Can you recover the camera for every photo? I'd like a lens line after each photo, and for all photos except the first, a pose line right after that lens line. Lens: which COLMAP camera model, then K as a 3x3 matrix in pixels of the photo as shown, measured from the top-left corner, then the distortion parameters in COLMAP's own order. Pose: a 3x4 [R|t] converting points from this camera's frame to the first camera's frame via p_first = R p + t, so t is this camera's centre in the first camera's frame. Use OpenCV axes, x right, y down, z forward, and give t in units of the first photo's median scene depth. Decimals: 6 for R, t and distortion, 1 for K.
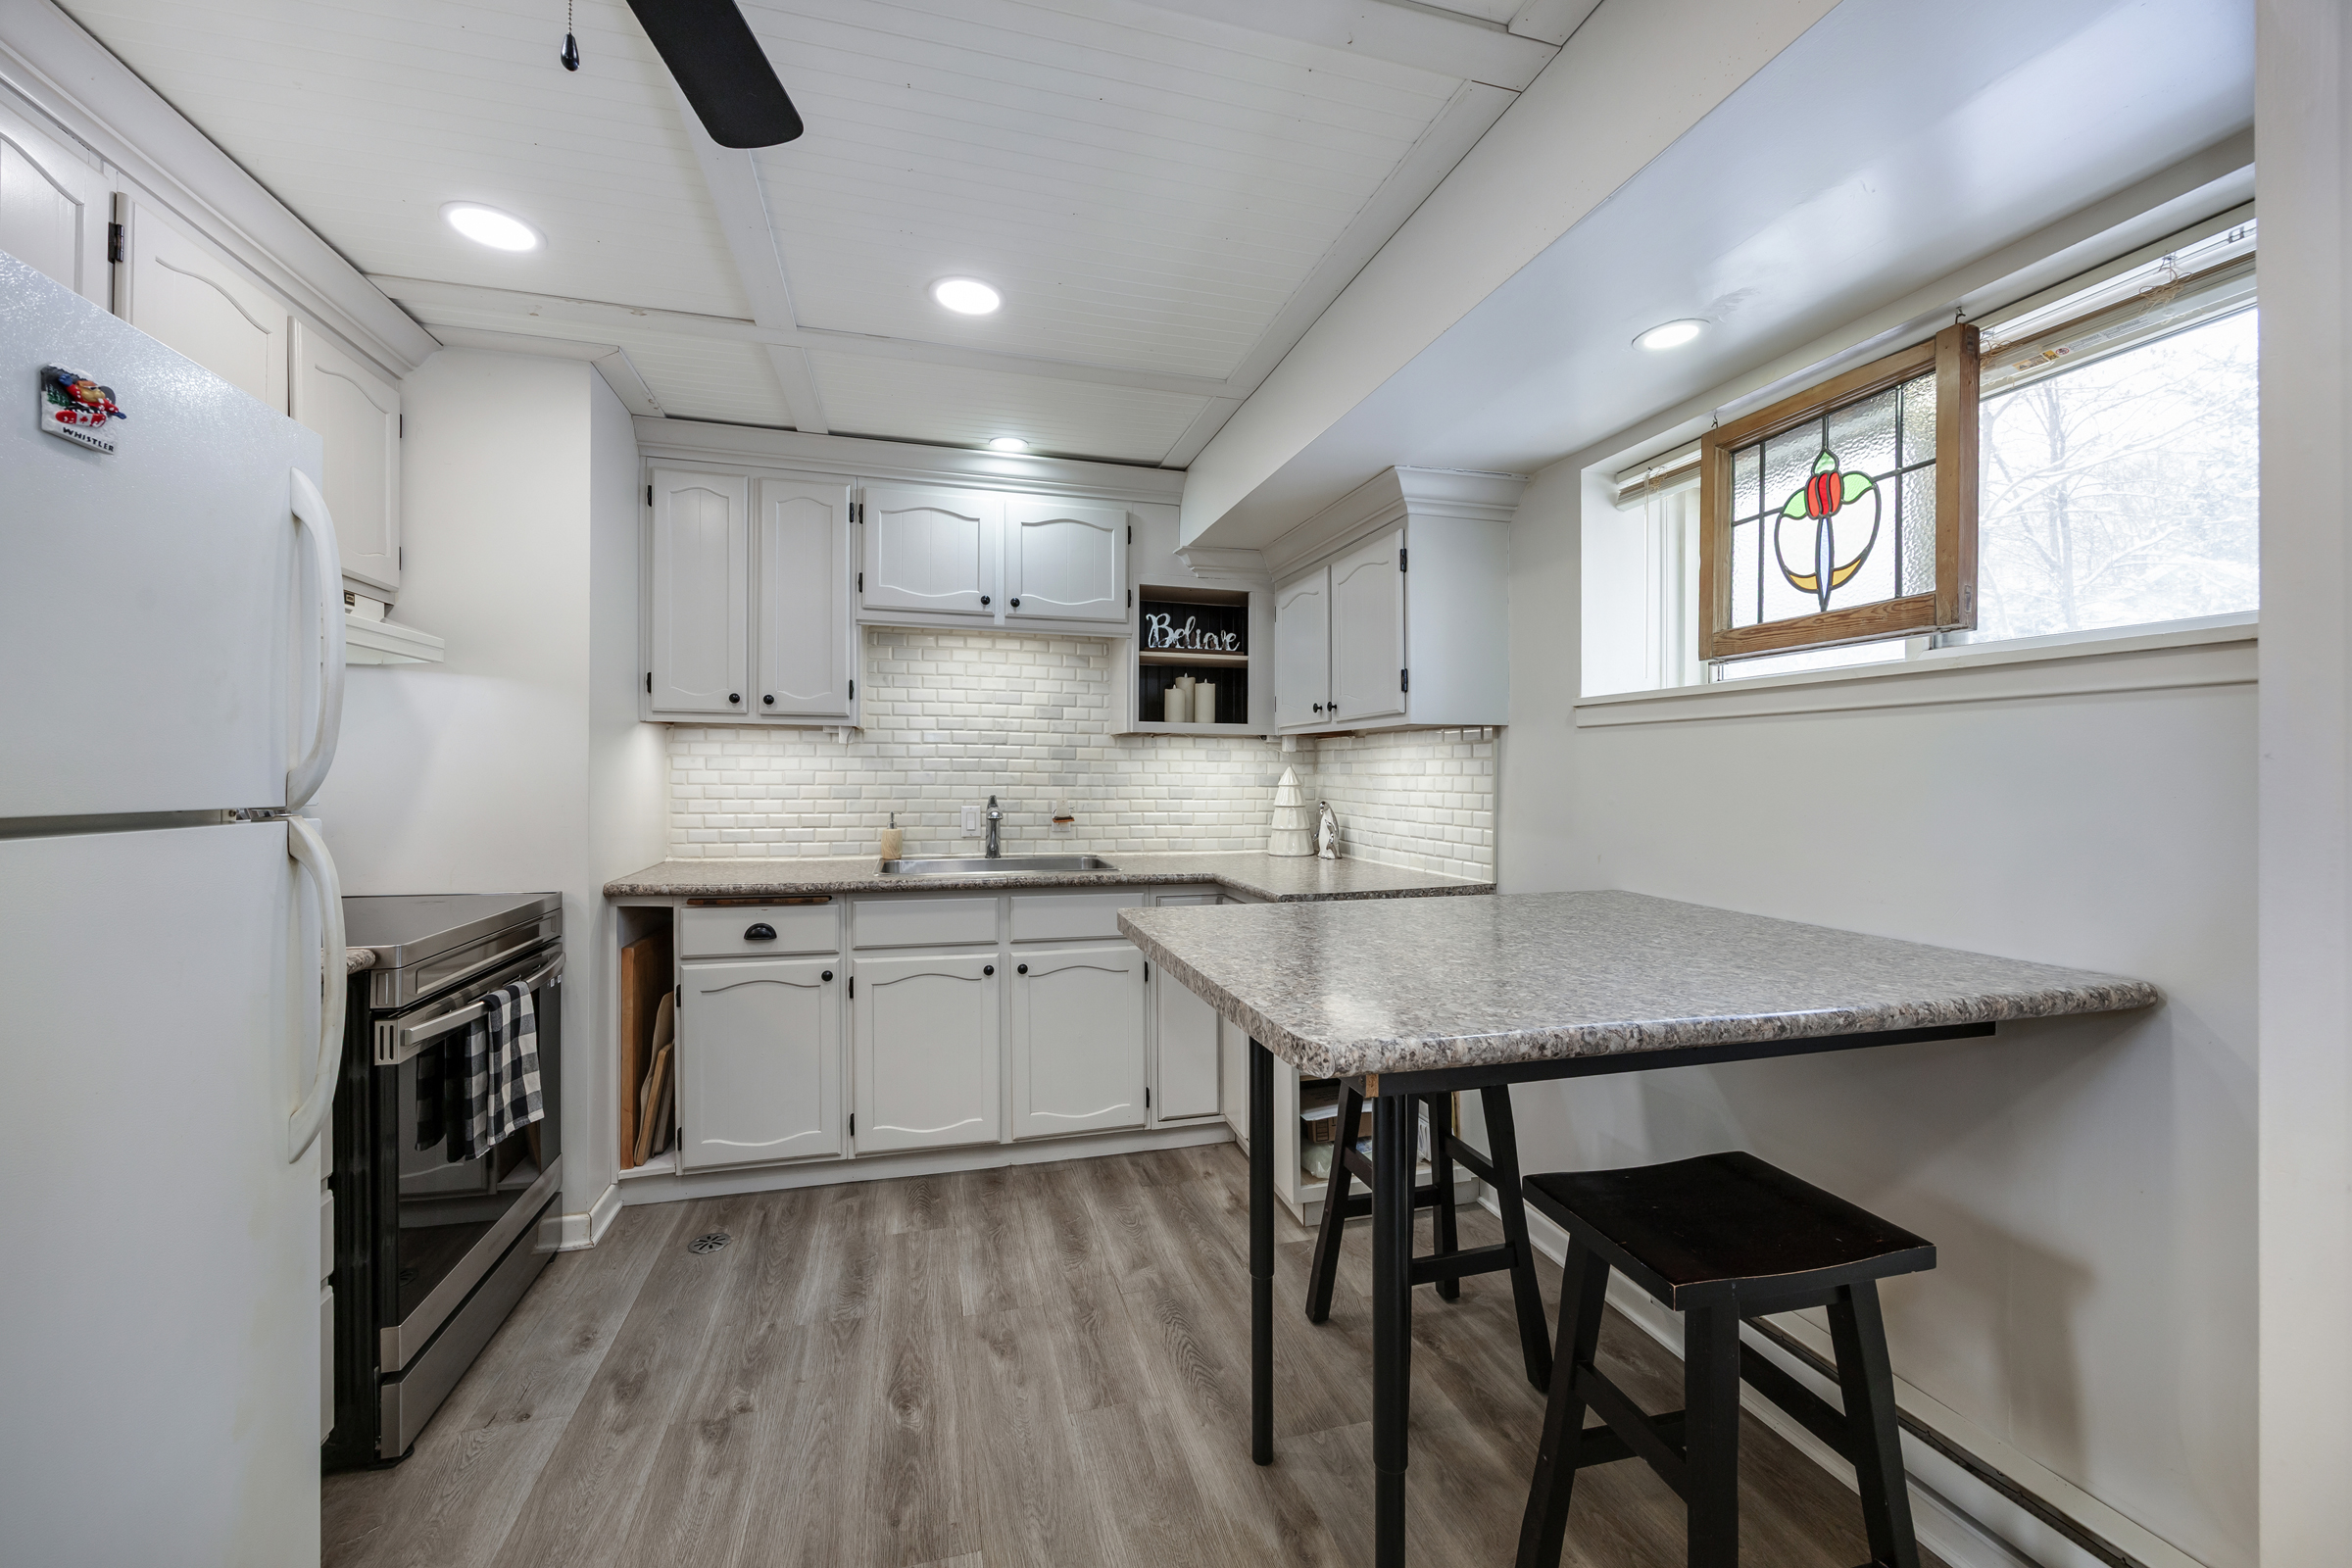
lens RADIAL K [[970.5, 0, 1176.0], [0, 970.5, 784.0], [0, 0, 1]] dist [-0.003425, -0.000028]
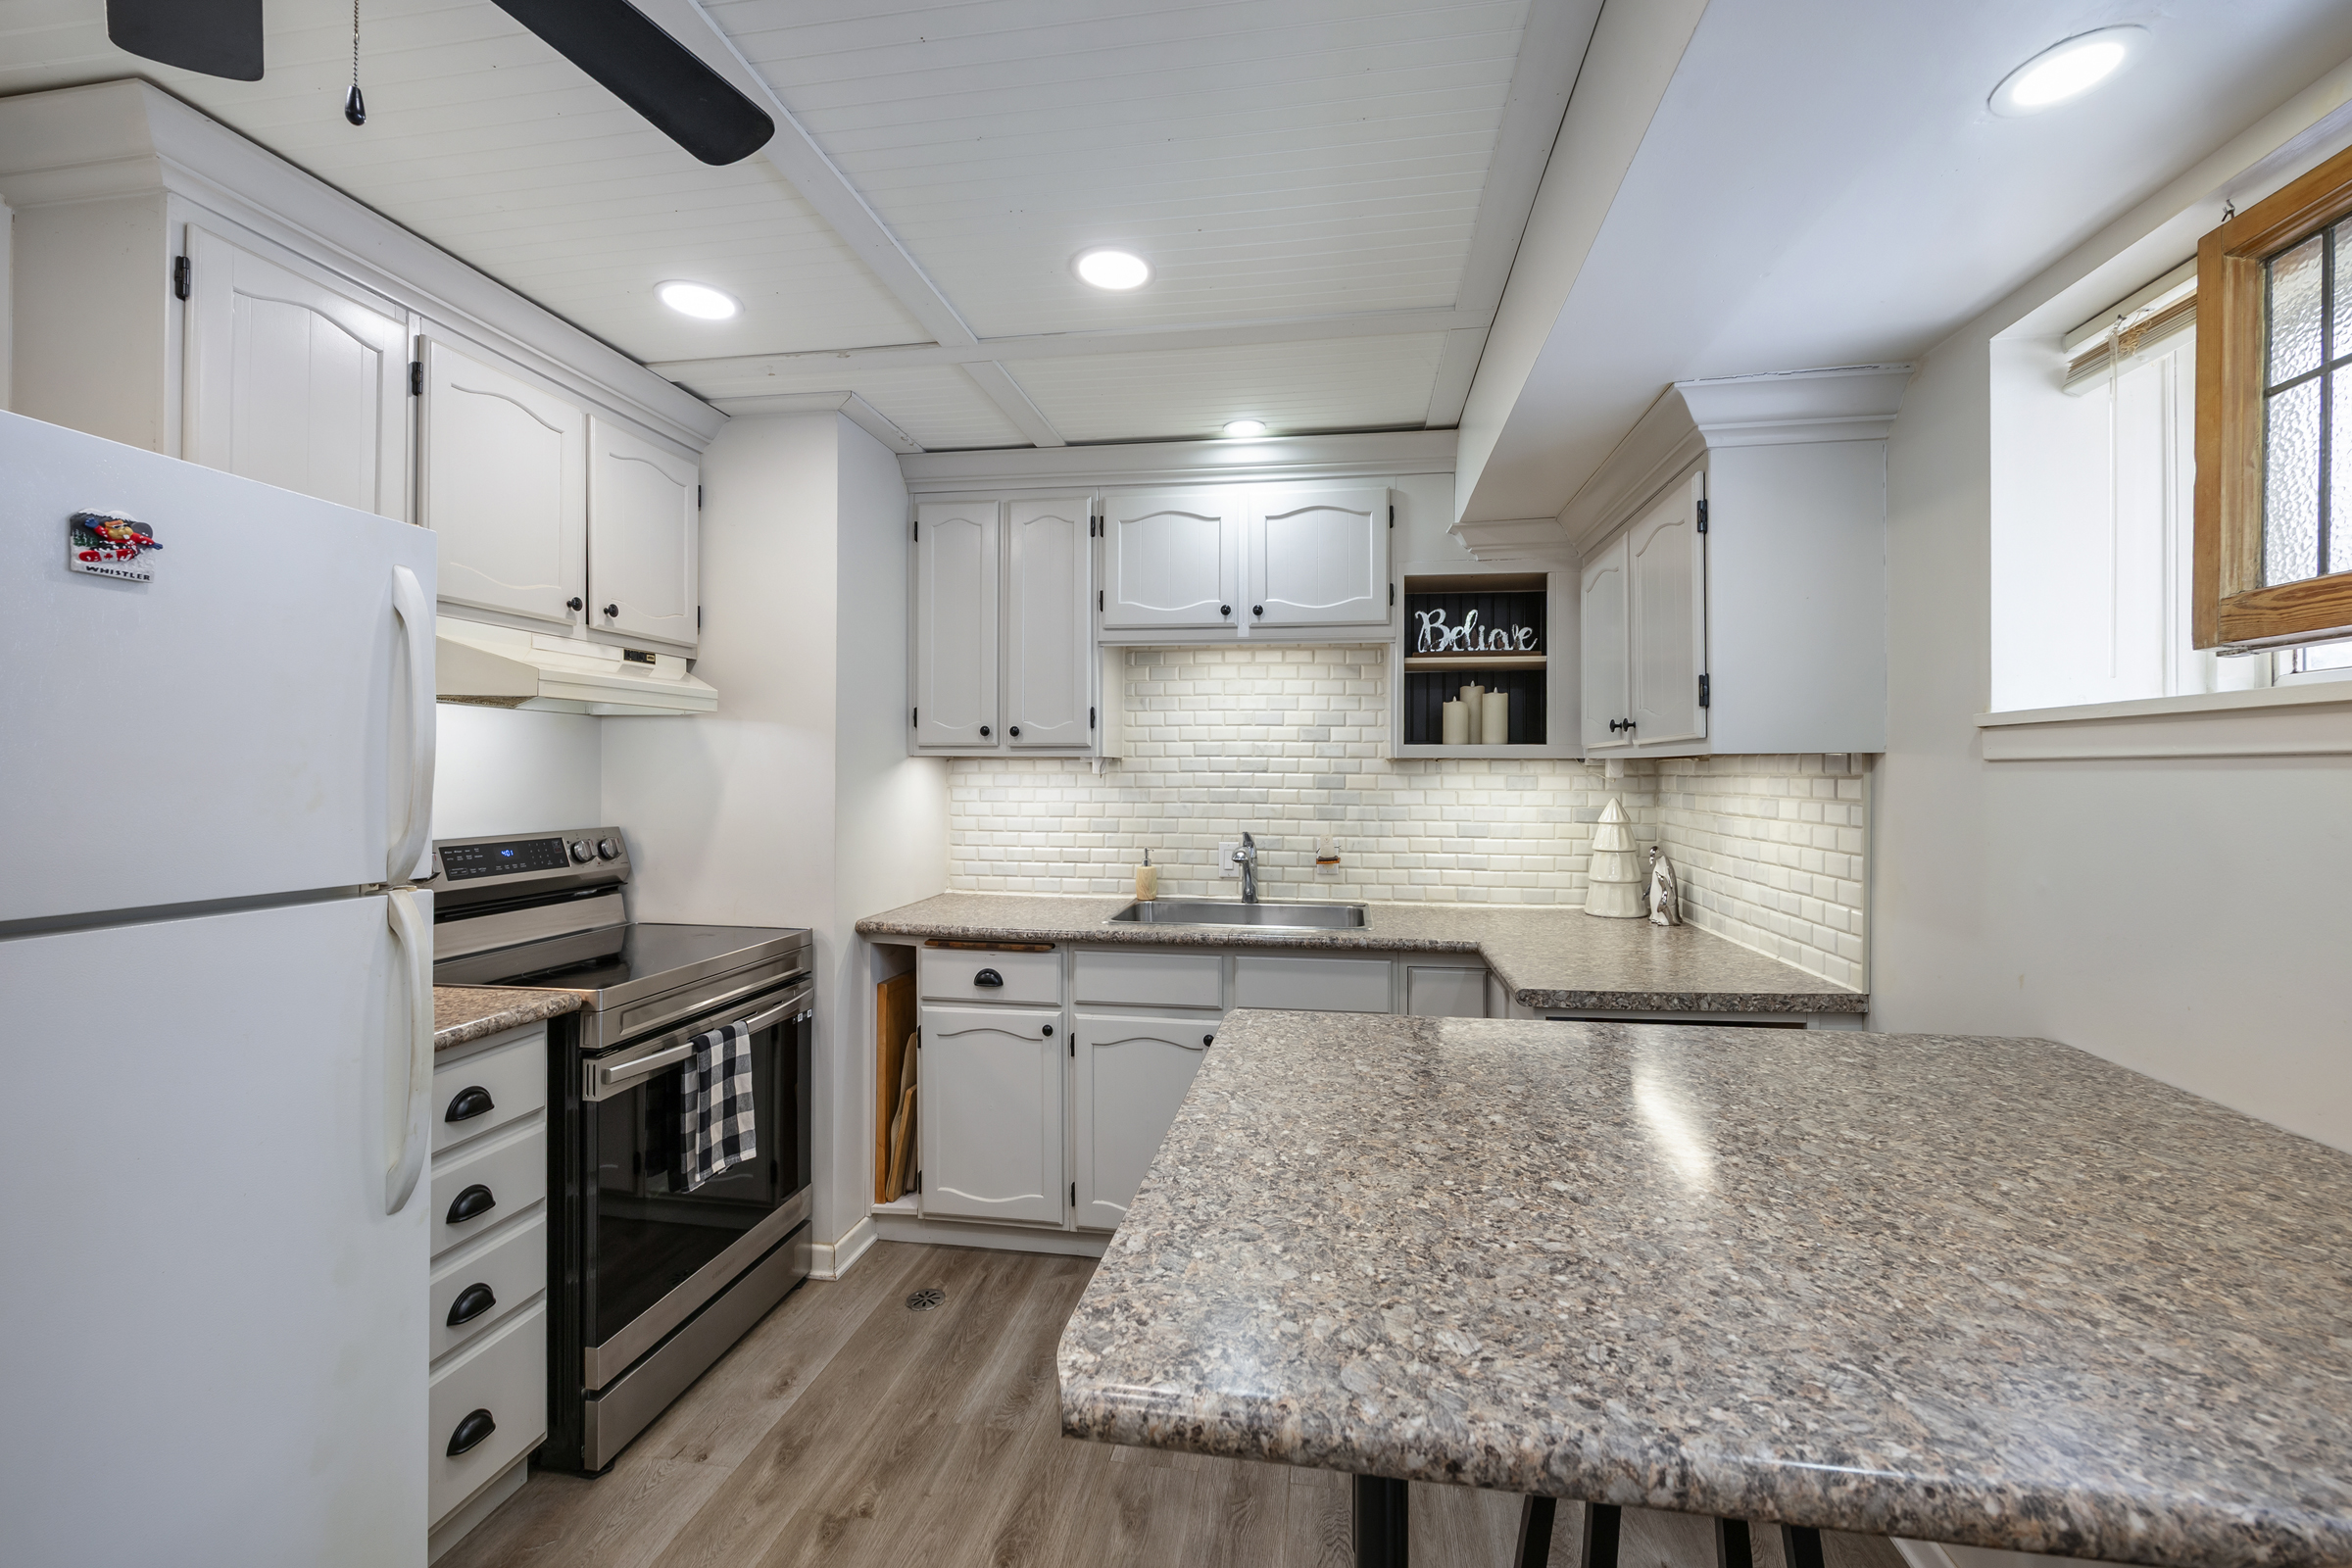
lens RADIAL K [[1037.0, 0, 1176.0], [0, 1037.0, 784.0], [0, 0, 1]] dist [-0.004606, 0.000276]
pose [[0.910753, -0.008270, -0.412868, 0.173366], [0.008252, 0.999964, -0.001826, -0.037187], [0.412869, -0.001744, 0.910789, 0.154169]]
